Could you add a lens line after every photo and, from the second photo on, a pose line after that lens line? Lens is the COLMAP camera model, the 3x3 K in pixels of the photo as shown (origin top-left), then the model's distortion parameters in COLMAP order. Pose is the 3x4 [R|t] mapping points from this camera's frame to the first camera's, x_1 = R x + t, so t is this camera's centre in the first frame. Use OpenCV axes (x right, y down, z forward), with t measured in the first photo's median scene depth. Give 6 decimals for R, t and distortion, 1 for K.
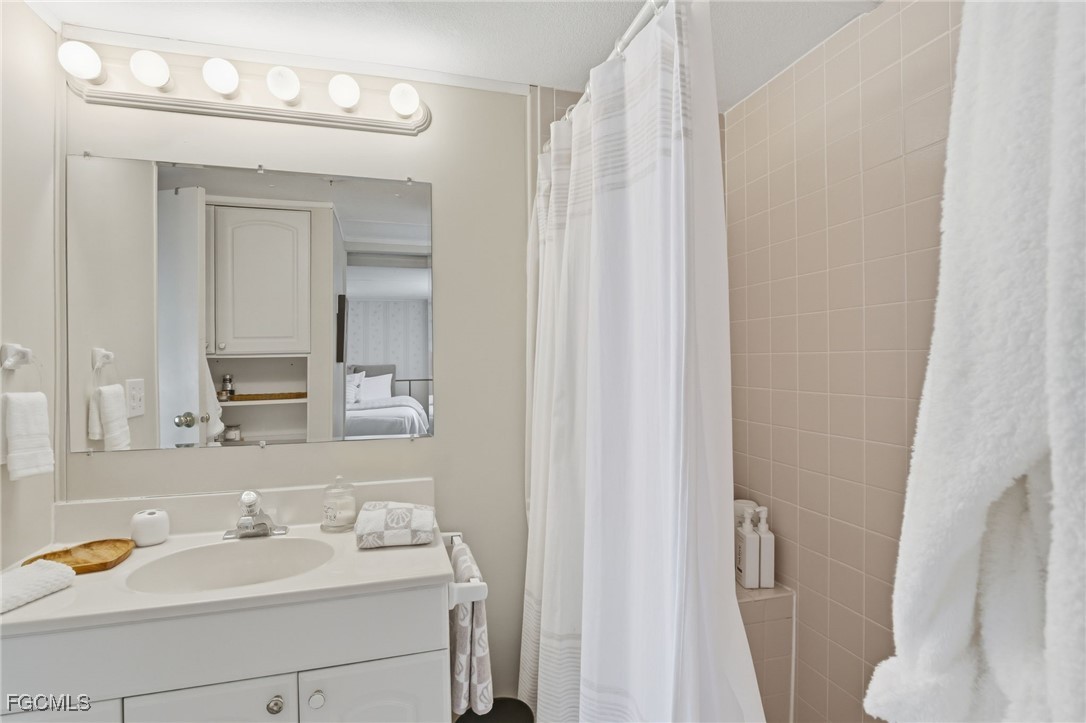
lens RADIAL K [[524.4, 0, 540.4], [0, 524.4, 358.7], [0, 0, 1]] dist [-0.014614, -0.001041]
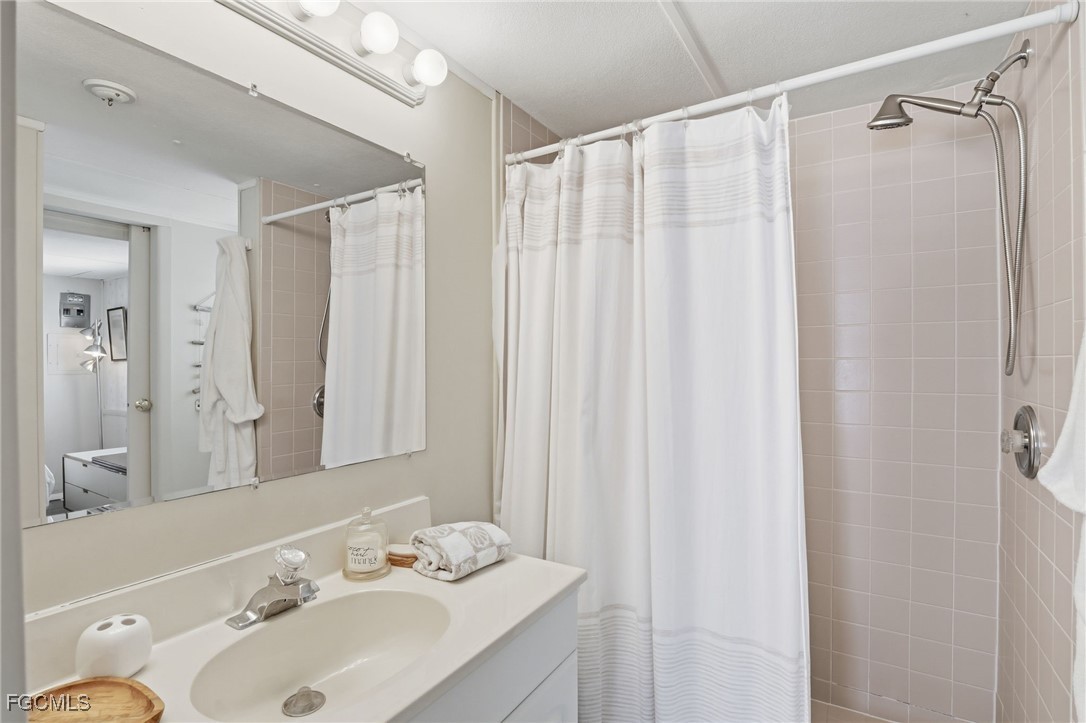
lens RADIAL K [[524.4, 0, 540.4], [0, 524.4, 358.7], [0, 0, 1]] dist [-0.014614, -0.001041]
pose [[0.744180, 0.008489, 0.667925, -0.773480], [-0.002764, 0.999950, -0.009629, 0.002922], [-0.667973, 0.005320, 0.744166, 0.243745]]
